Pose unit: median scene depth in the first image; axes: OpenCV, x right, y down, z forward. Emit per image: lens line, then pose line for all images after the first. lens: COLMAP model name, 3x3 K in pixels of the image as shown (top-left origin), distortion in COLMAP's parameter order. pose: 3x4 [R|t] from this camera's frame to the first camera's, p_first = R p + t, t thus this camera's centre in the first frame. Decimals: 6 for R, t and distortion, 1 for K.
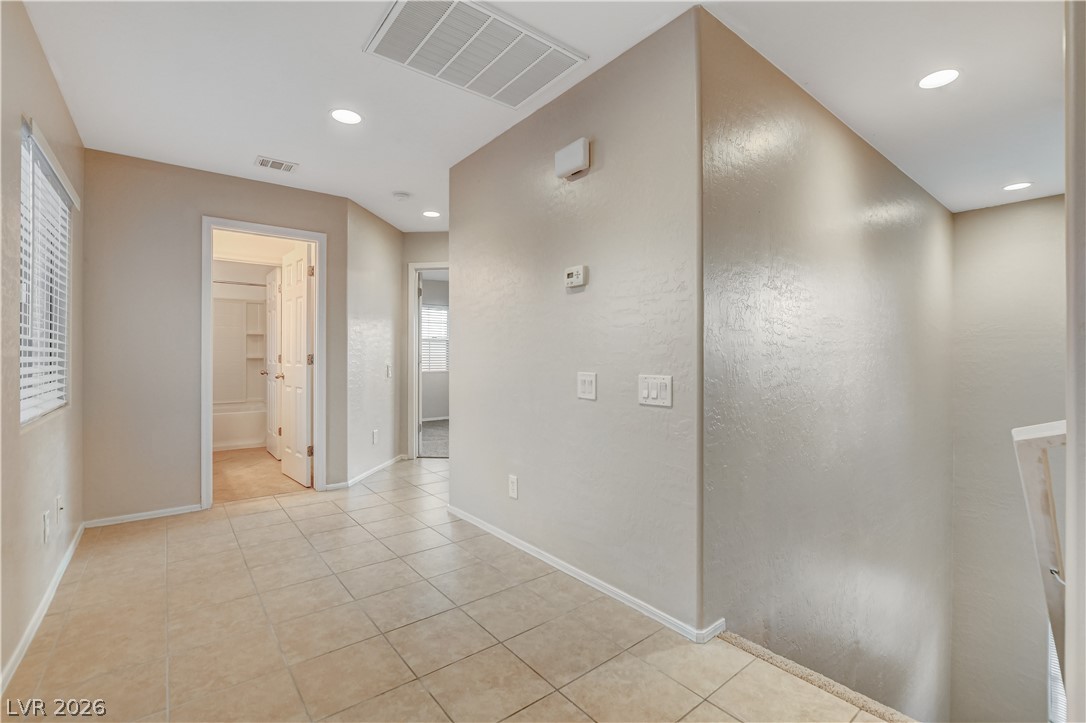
lens RADIAL K [[477.5, 0, 540.4], [0, 477.5, 357.1], [0, 0, 1]] dist [-0.019795, 0.003450]
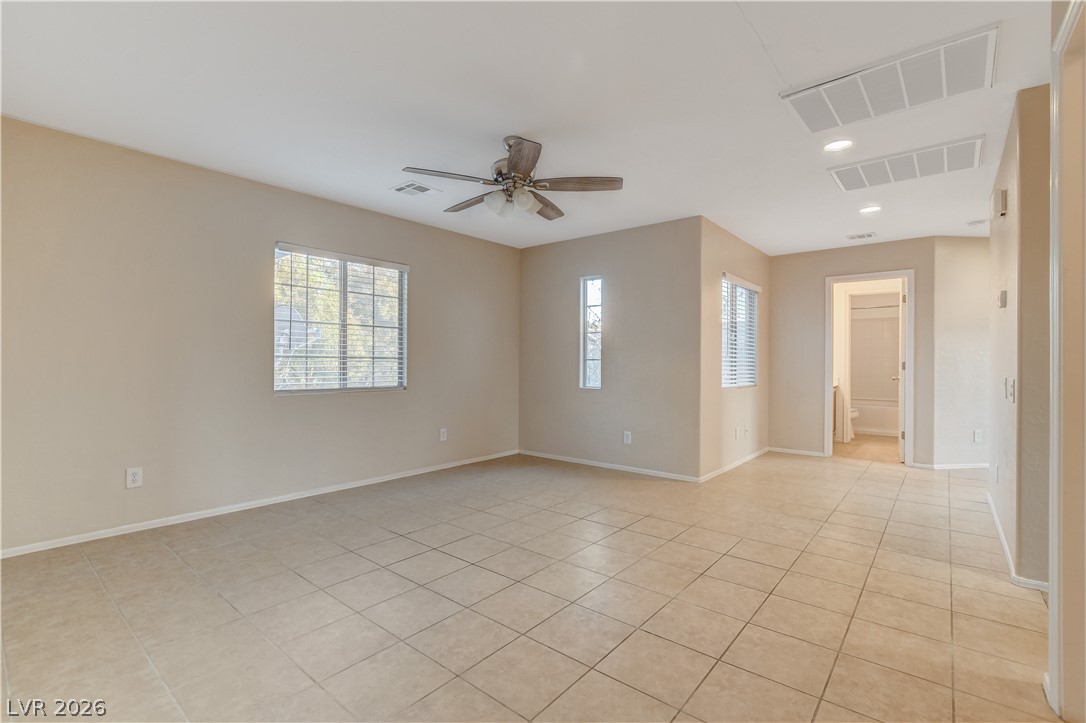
lens RADIAL K [[477.5, 0, 556.6], [0, 477.5, 365.5], [0, 0, 1]] dist [-0.019795, 0.003450]
pose [[0.214862, 0.005834, -0.976627, 1.095139], [-0.006083, 0.999971, 0.004635, 0.006832], [0.976625, 0.004945, 0.214891, -0.417254]]
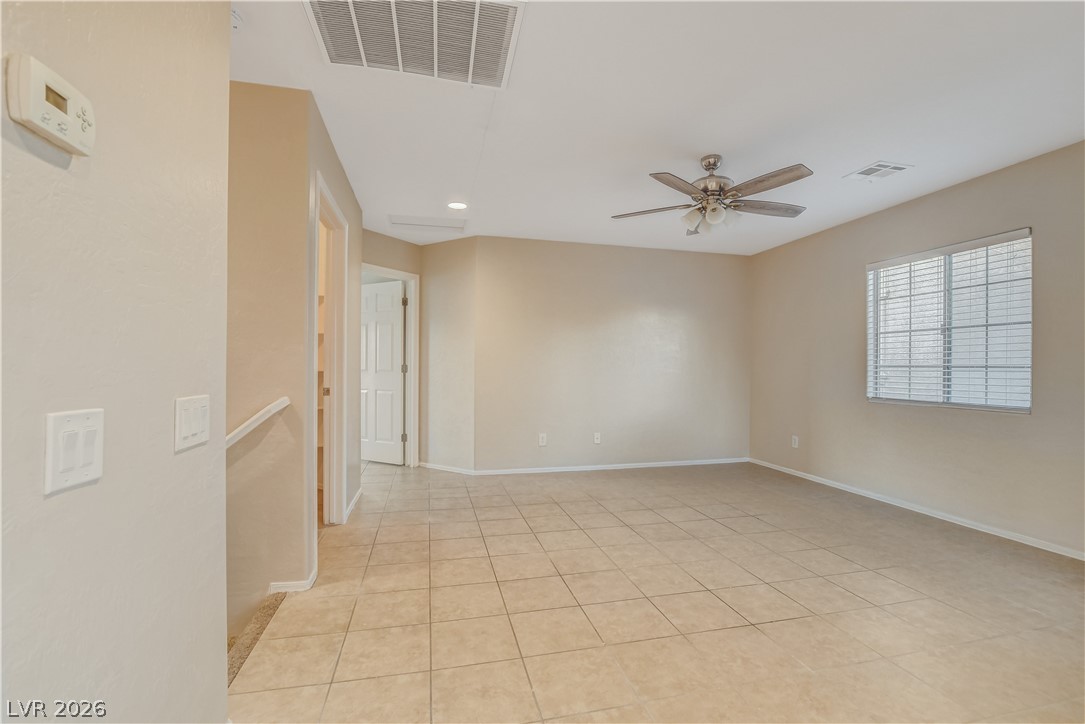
lens RADIAL K [[477.1, 0, 544.3], [0, 477.1, 365.1], [0, 0, 1]] dist [-0.019795, 0.003450]
pose [[-0.909777, -0.005154, 0.415066, -0.370023], [-0.006702, 0.999975, -0.002273, -0.003869], [-0.415044, -0.004850, -0.909788, 1.234430]]
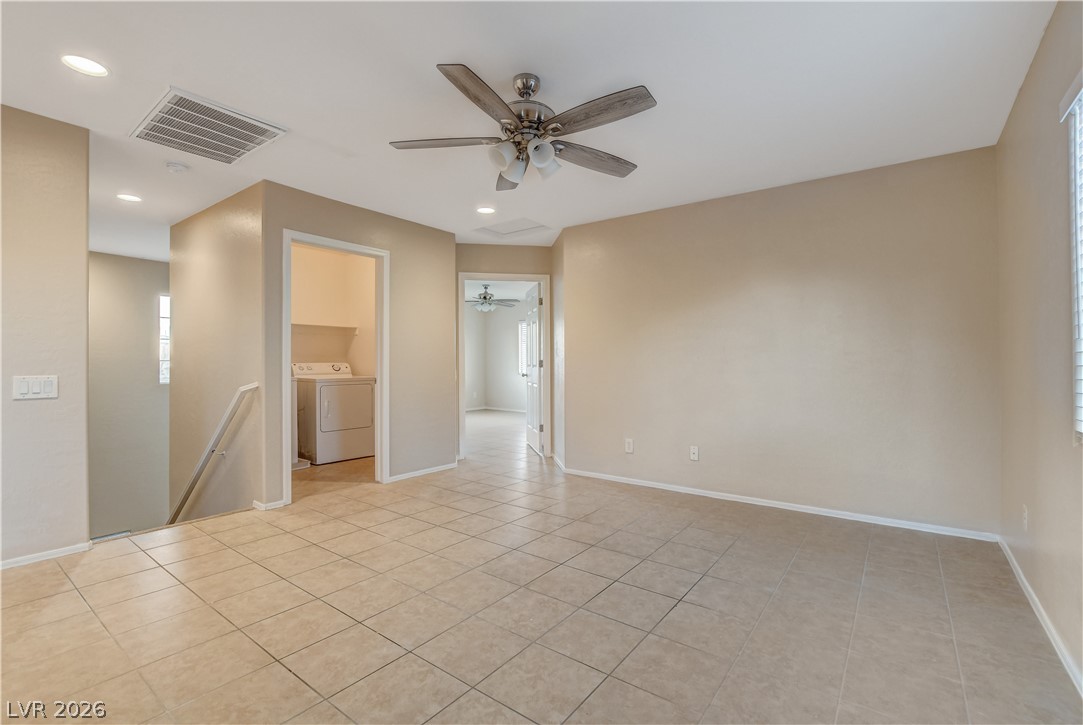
lens RADIAL K [[482.8, 0, 556.1], [0, 482.8, 354.3], [0, 0, 1]] dist [-0.018782, -0.000128]
pose [[-0.267070, 0.013729, 0.963579, -1.266970], [0.000627, 0.999901, -0.014073, -0.000860], [-0.963677, -0.003154, -0.267052, -0.028090]]
